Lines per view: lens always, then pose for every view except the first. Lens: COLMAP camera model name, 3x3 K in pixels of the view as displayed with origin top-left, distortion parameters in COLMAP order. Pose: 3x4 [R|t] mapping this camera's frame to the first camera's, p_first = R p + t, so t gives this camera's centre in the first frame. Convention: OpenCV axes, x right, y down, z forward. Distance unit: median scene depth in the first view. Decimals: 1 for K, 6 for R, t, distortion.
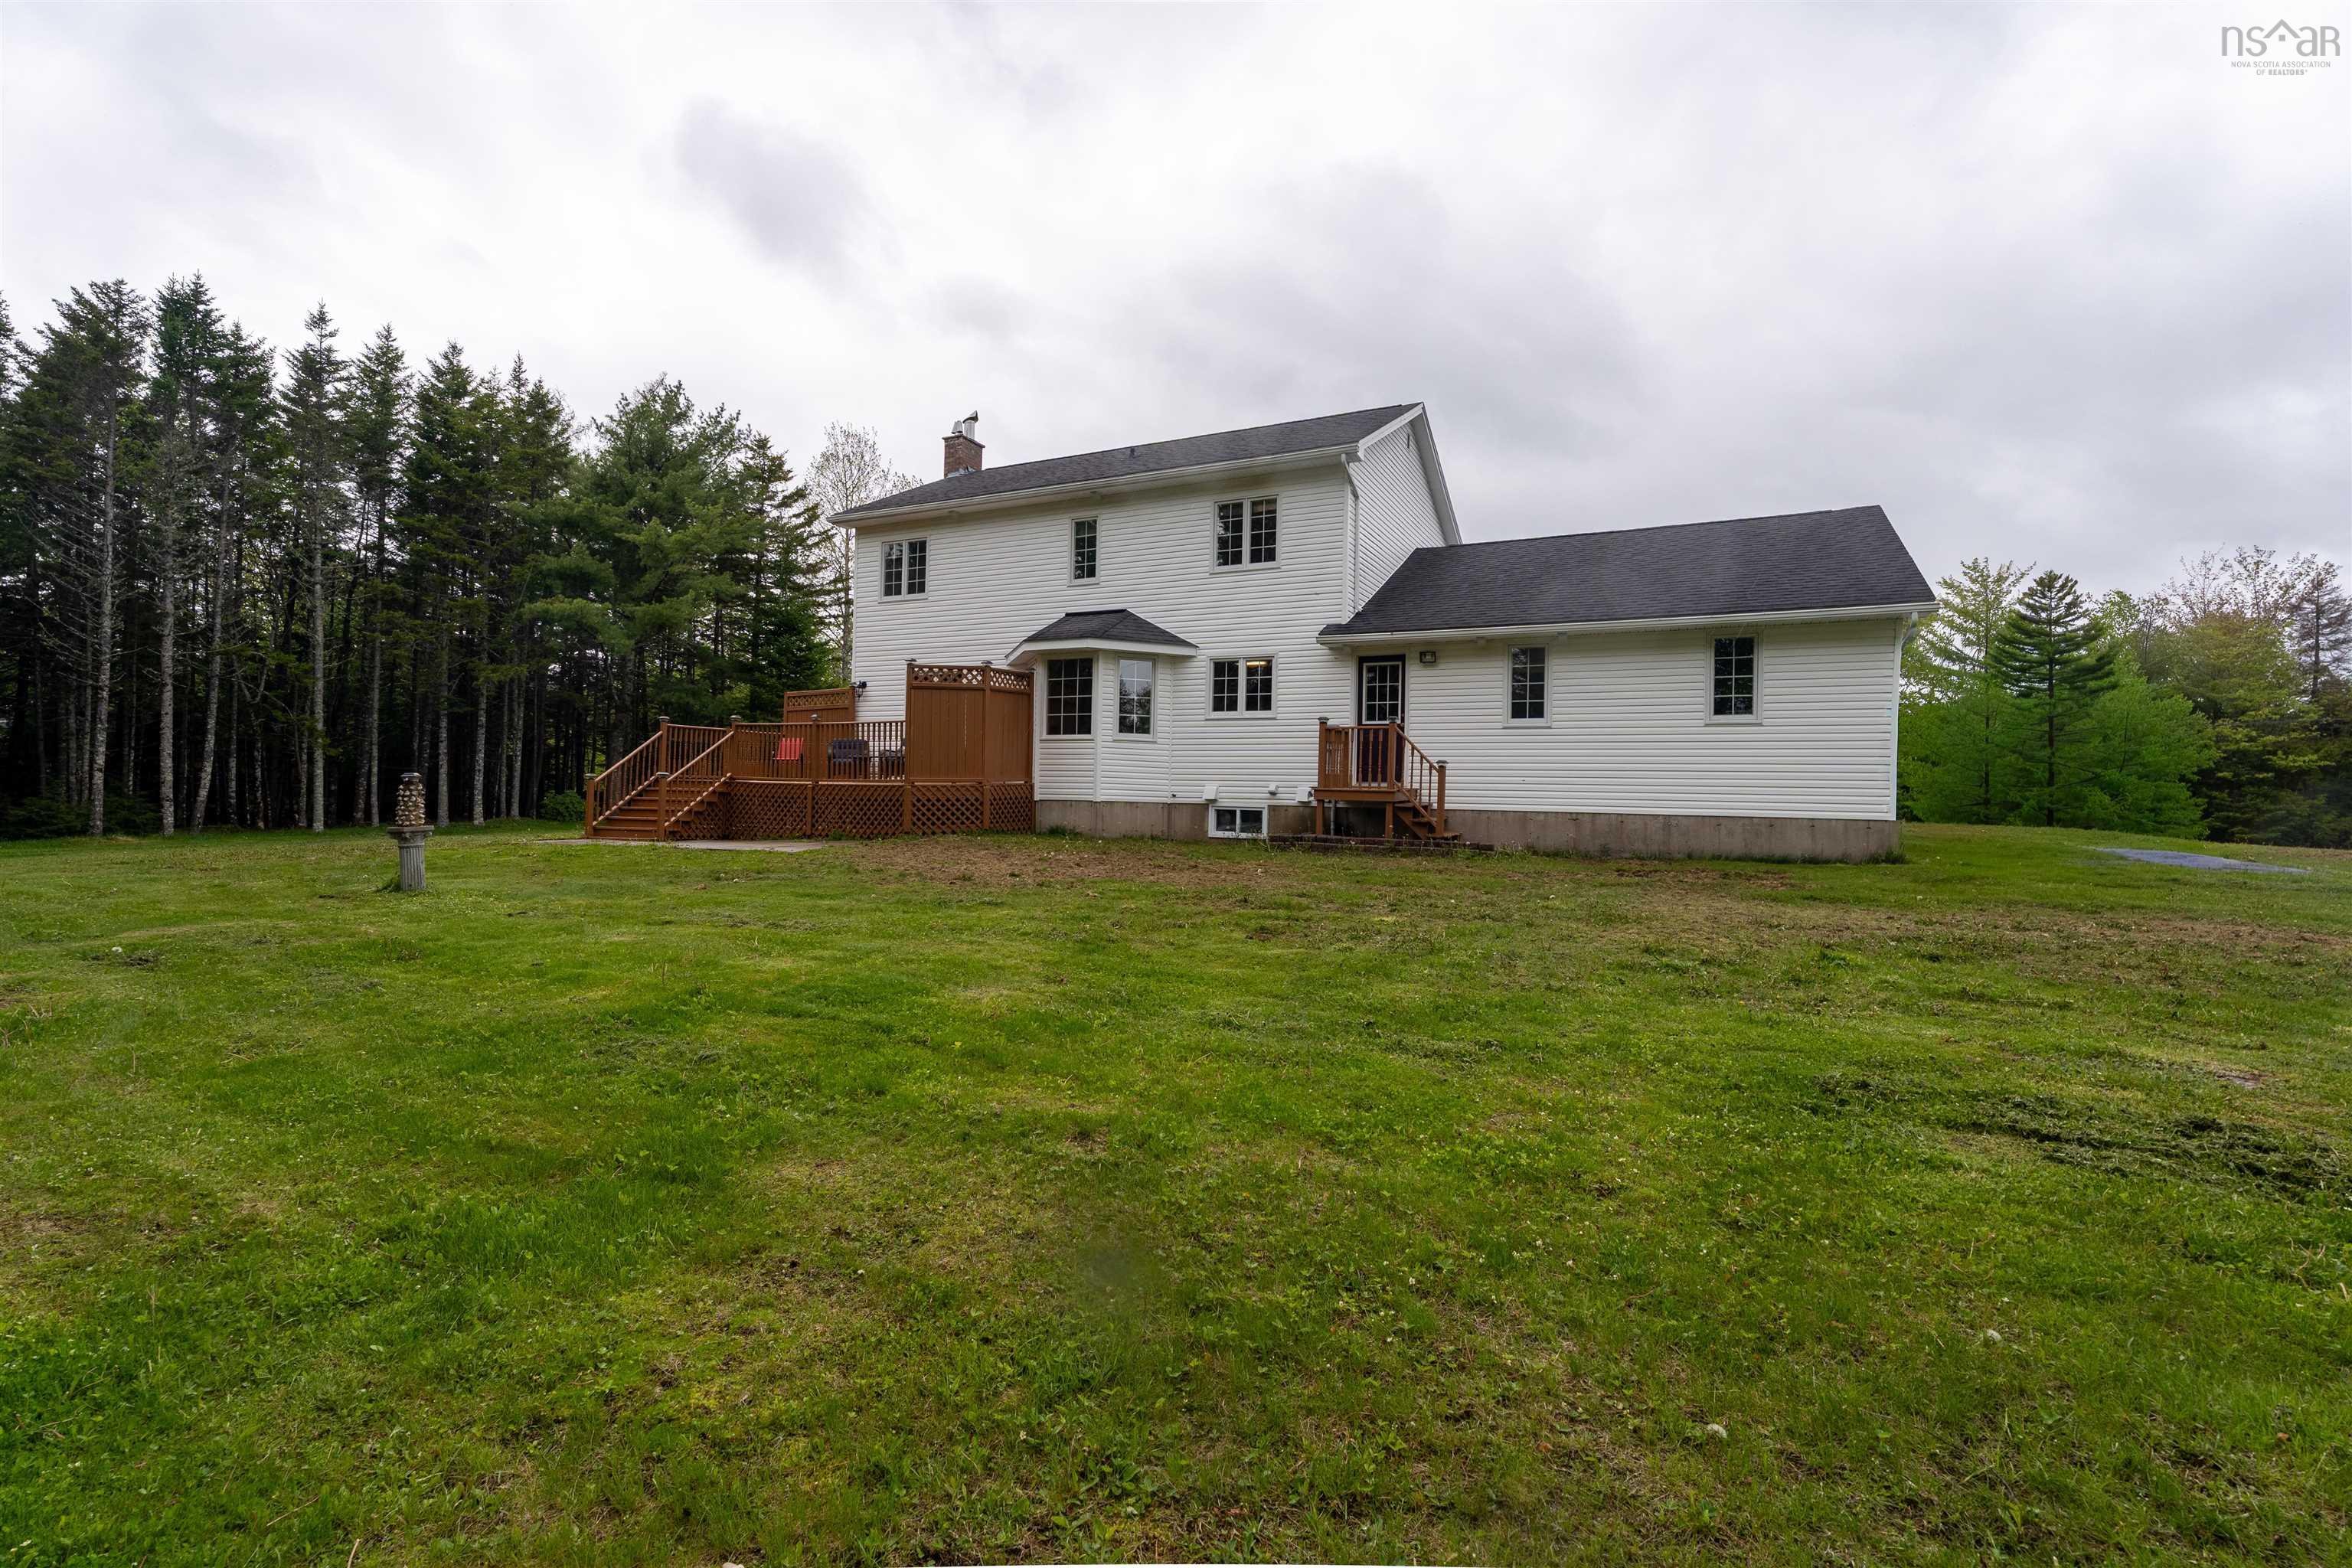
lens RADIAL K [[1072.5, 0, 1176.5], [0, 1072.5, 790.2], [0, 0, 1]] dist [0.000068, -0.002121]
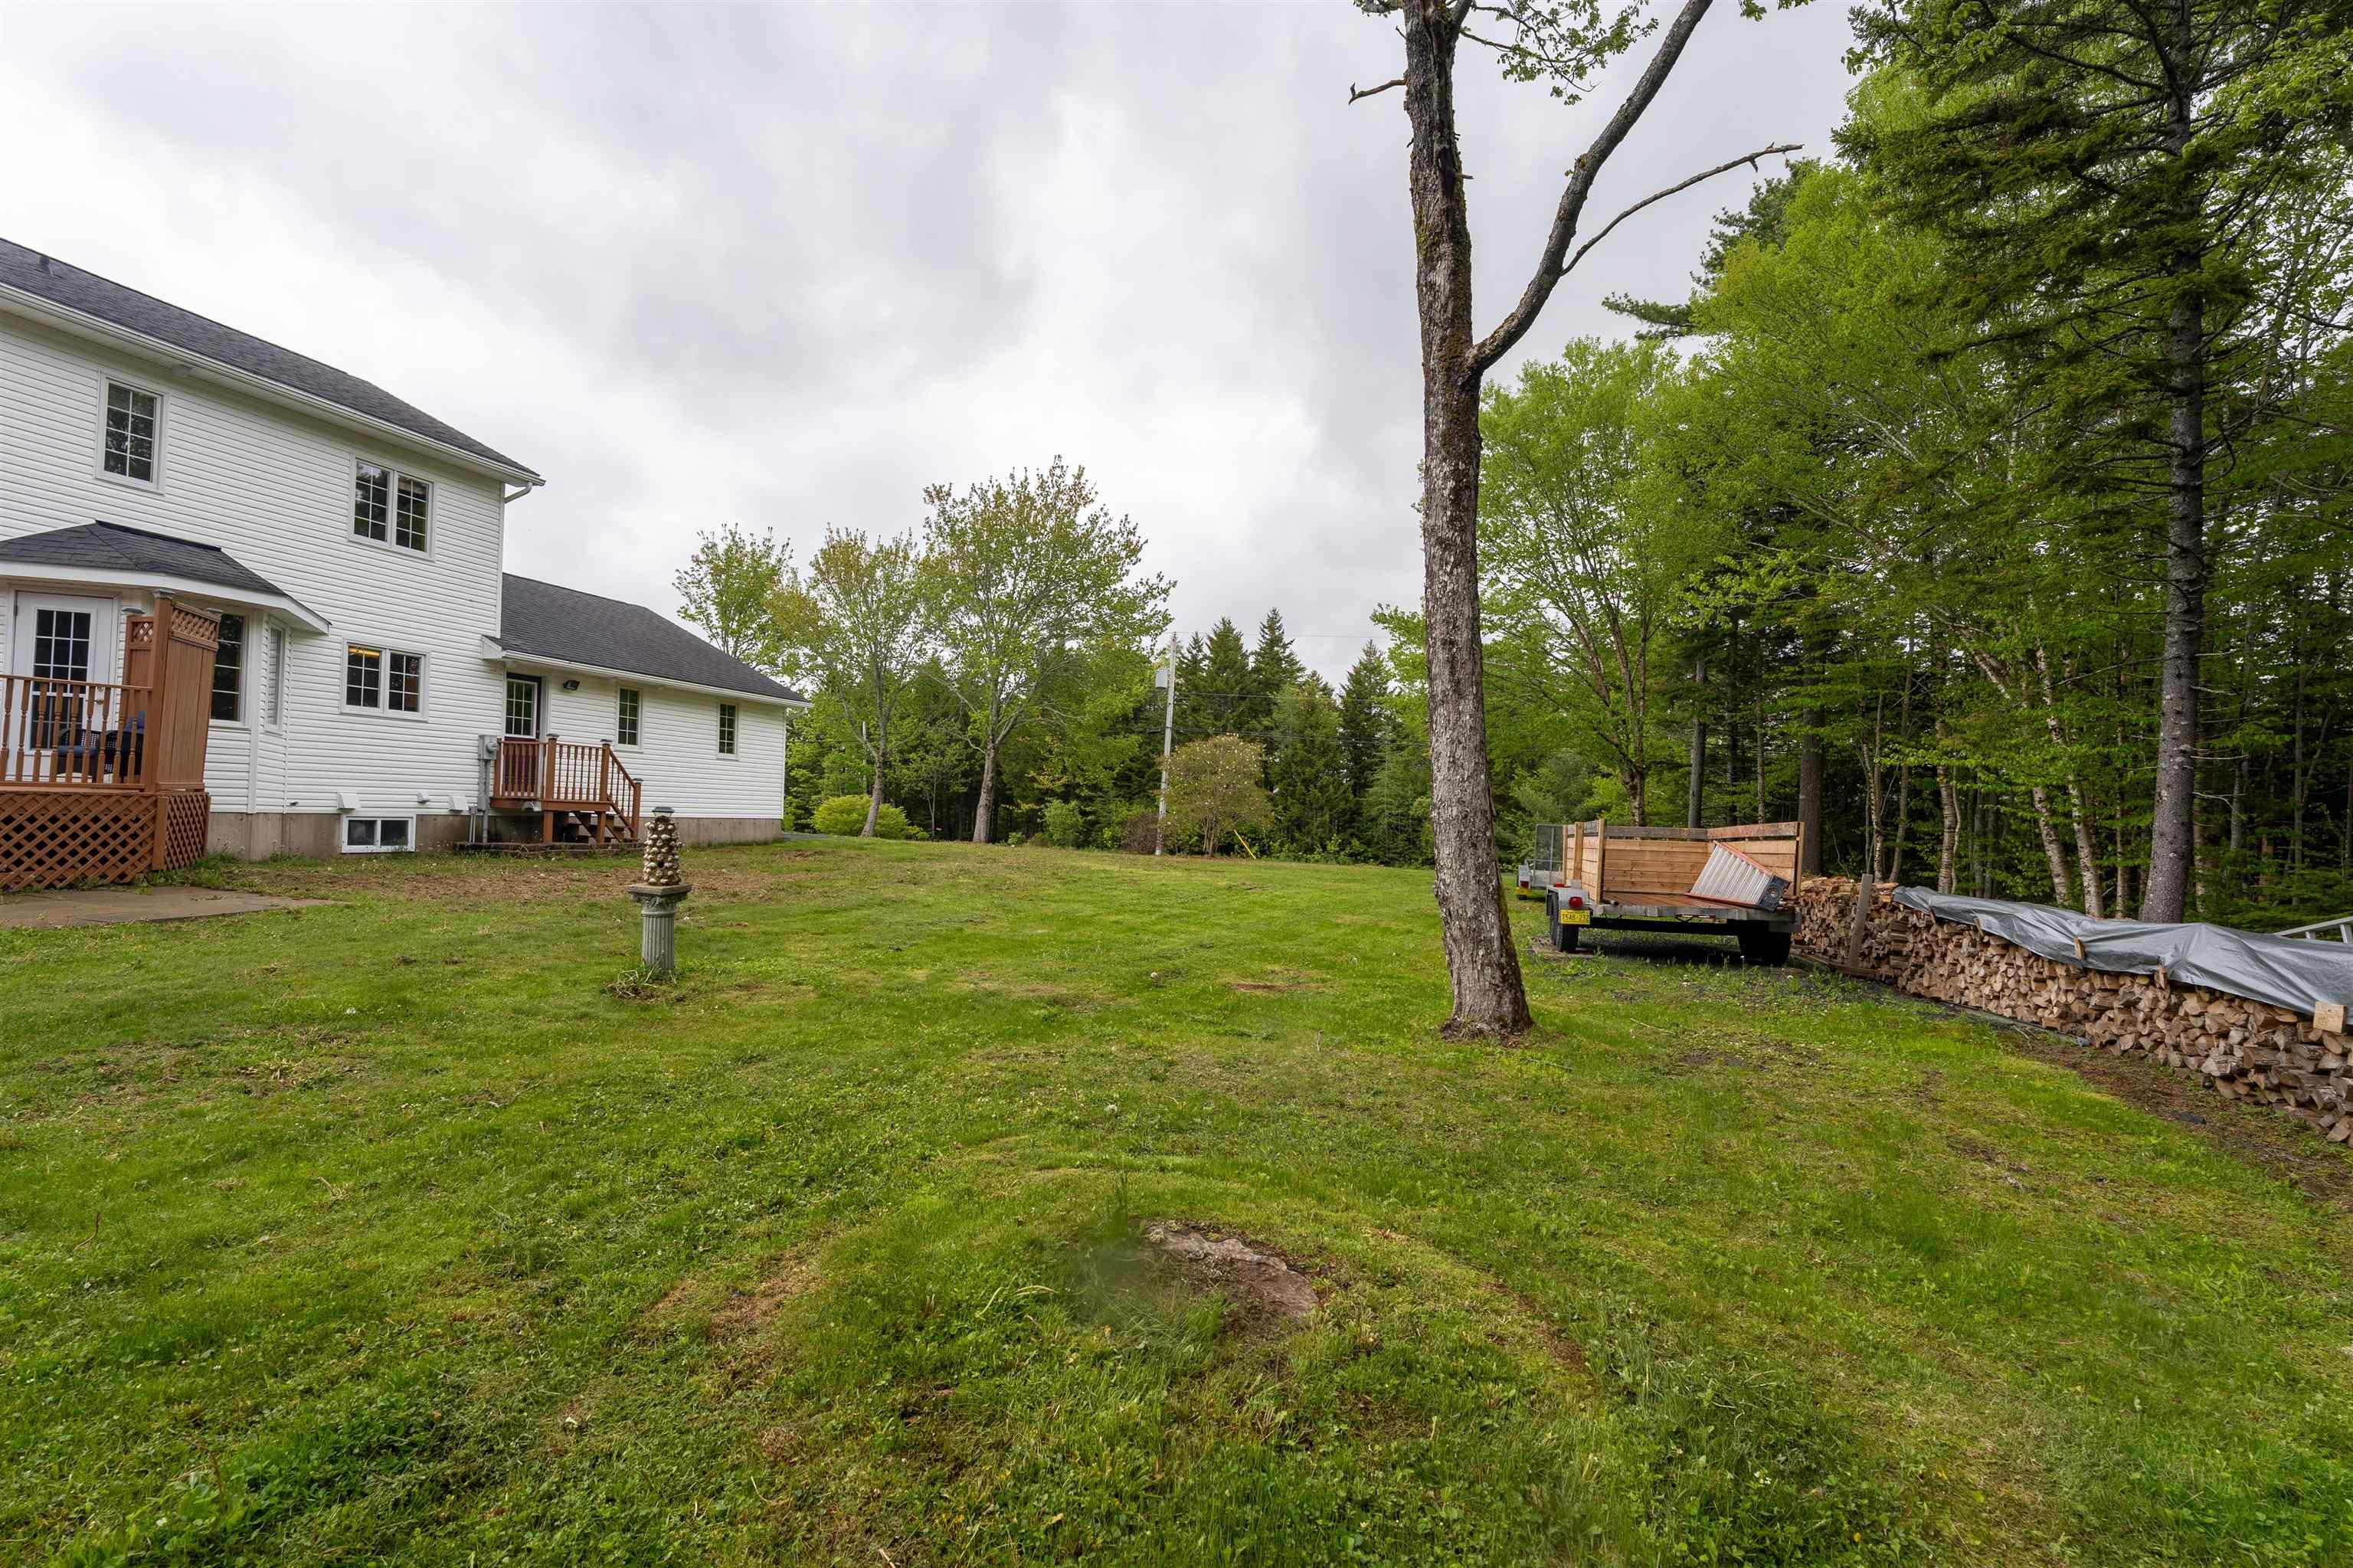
lens RADIAL K [[1073.0, 0, 1176.9], [0, 1073.0, 783.7], [0, 0, 1]] dist [0.000068, -0.002121]
pose [[-0.193591, 0.006710, 0.981059, -0.938182], [-0.032172, 0.999395, -0.013184, -0.021235], [-0.980555, -0.034115, -0.193258, 0.528983]]
